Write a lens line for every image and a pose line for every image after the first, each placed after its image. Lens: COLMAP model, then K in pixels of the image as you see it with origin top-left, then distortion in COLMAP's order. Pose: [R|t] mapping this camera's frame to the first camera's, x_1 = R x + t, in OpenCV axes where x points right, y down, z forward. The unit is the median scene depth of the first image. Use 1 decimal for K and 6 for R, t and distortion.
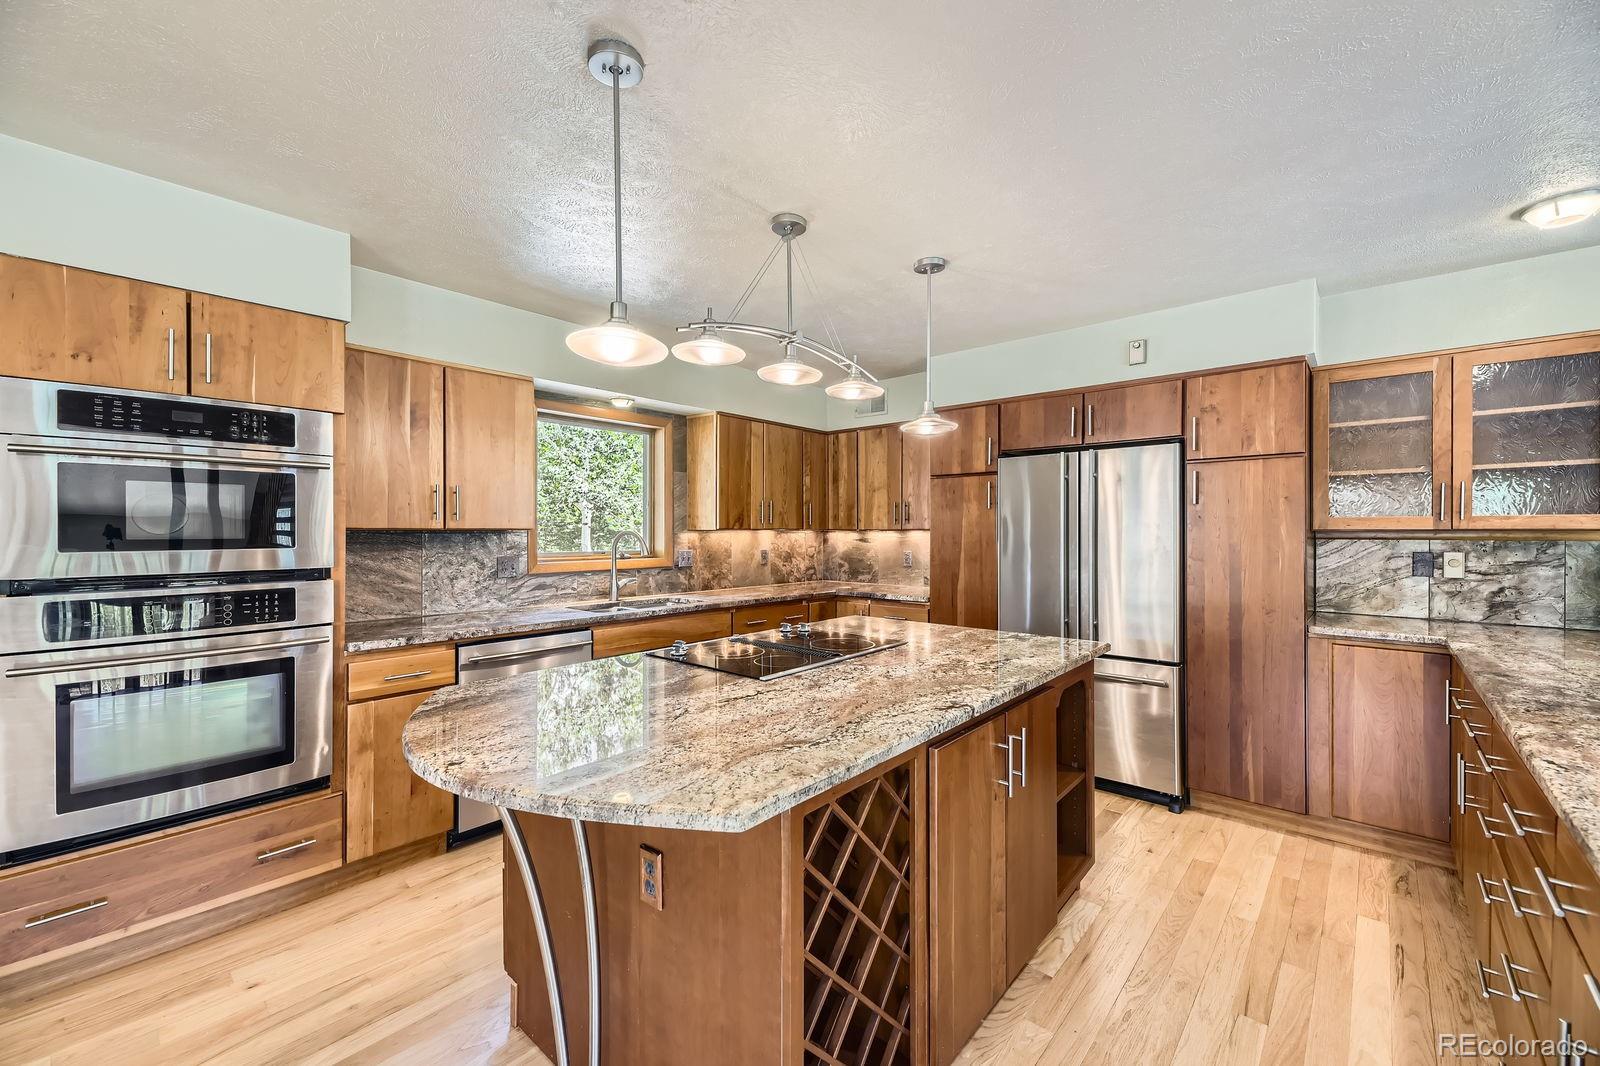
lens RADIAL K [[638.3, 0, 801.2], [0, 638.3, 530.6], [0, 0, 1]] dist [0.001518, -0.000277]
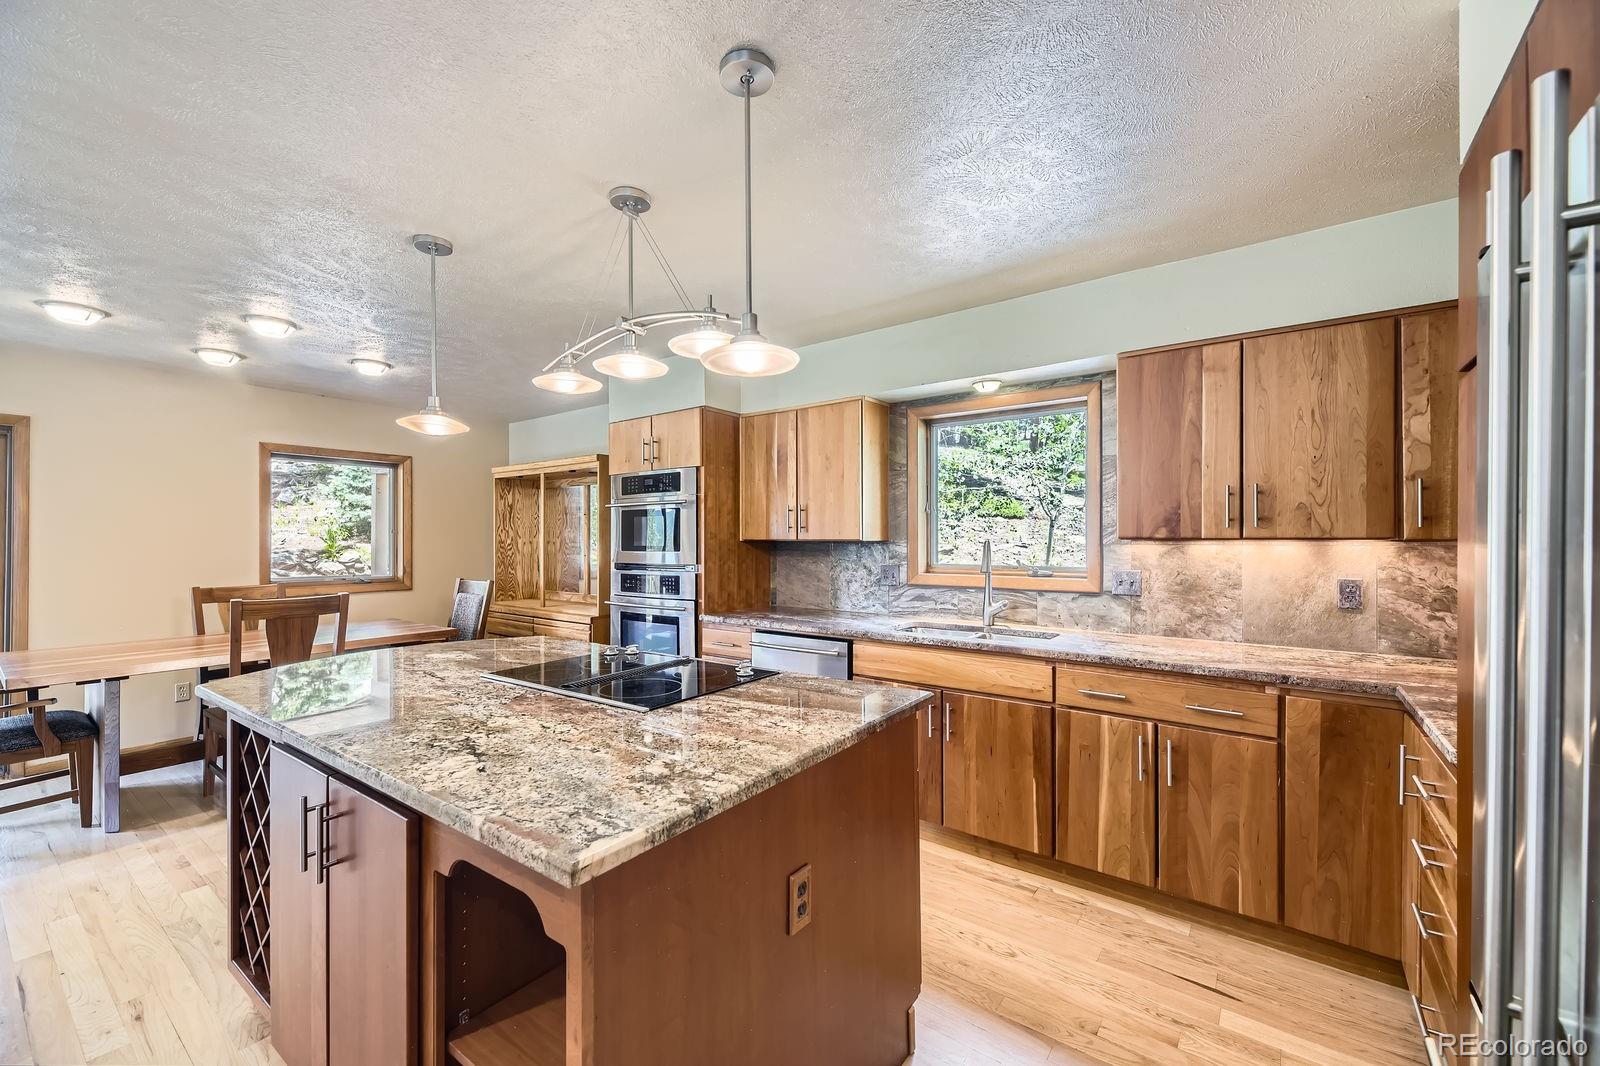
lens RADIAL K [[638.3, 0, 799.7], [0, 638.3, 541.5], [0, 0, 1]] dist [0.001518, -0.000277]
pose [[0.074874, 0.004163, -0.997184, 0.534671], [0.003592, 0.999984, 0.004444, -0.004234], [0.997187, -0.003914, 0.074858, 0.707648]]
